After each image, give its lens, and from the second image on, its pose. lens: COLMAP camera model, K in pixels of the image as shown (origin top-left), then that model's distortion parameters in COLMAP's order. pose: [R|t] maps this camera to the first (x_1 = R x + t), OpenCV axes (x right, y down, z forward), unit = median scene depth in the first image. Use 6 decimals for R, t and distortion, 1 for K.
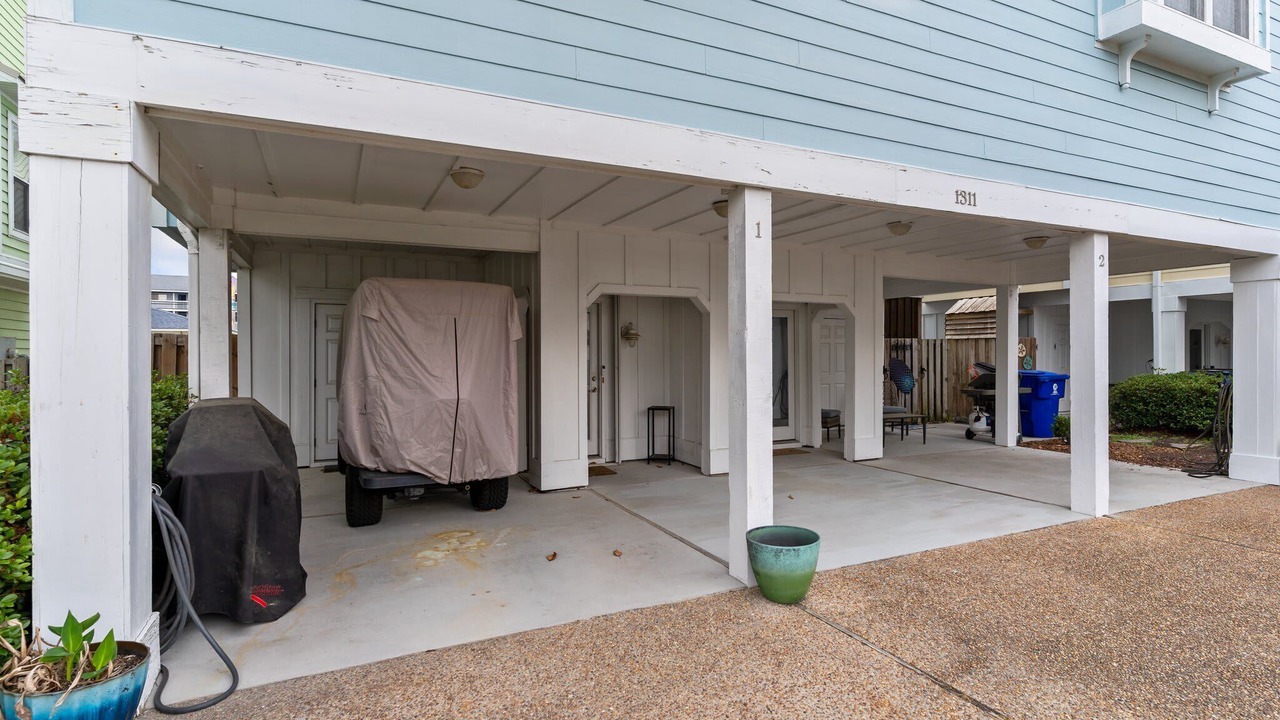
lens RADIAL K [[624.8, 0, 634.4], [0, 624.8, 360.5], [0, 0, 1]] dist [0.002735, 0.000738]
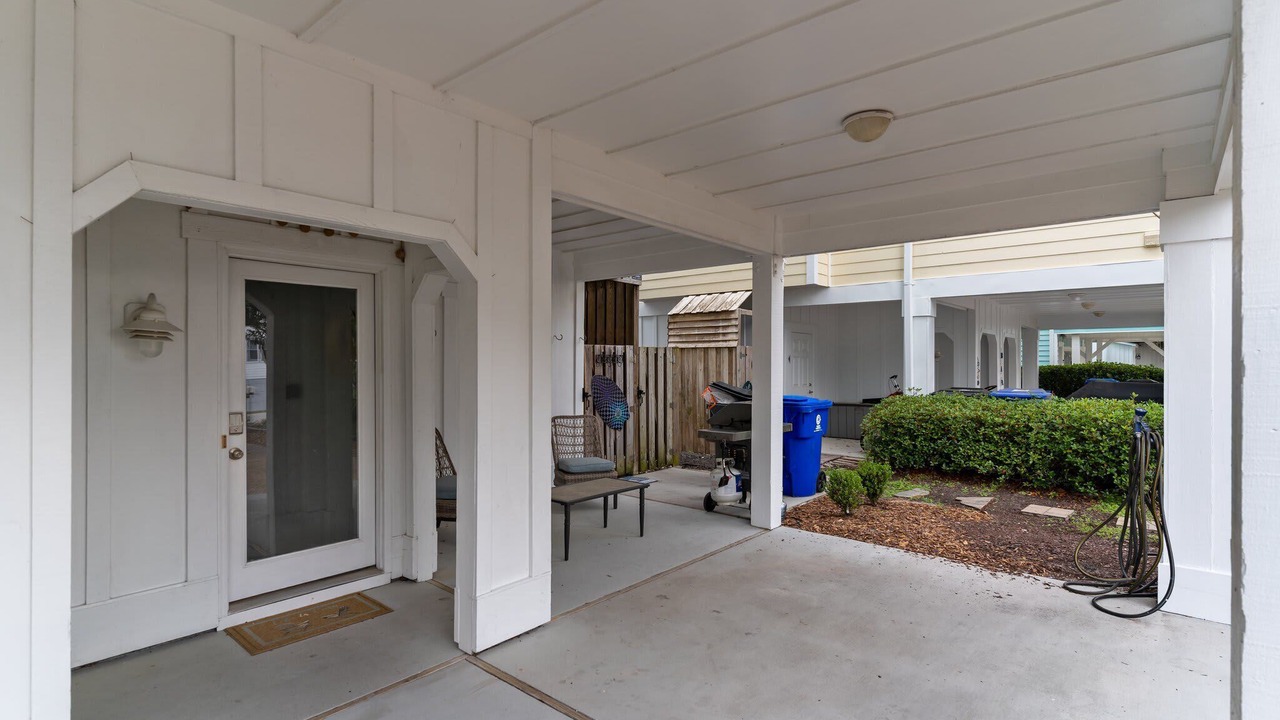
lens RADIAL K [[624.8, 0, 634.4], [0, 624.8, 360.5], [0, 0, 1]] dist [0.002735, 0.000738]
pose [[0.913280, 0.006610, 0.407278, 0.185912], [-0.000095, 0.999872, -0.016013, -0.008836], [-0.407331, 0.014586, 0.913164, 0.397665]]
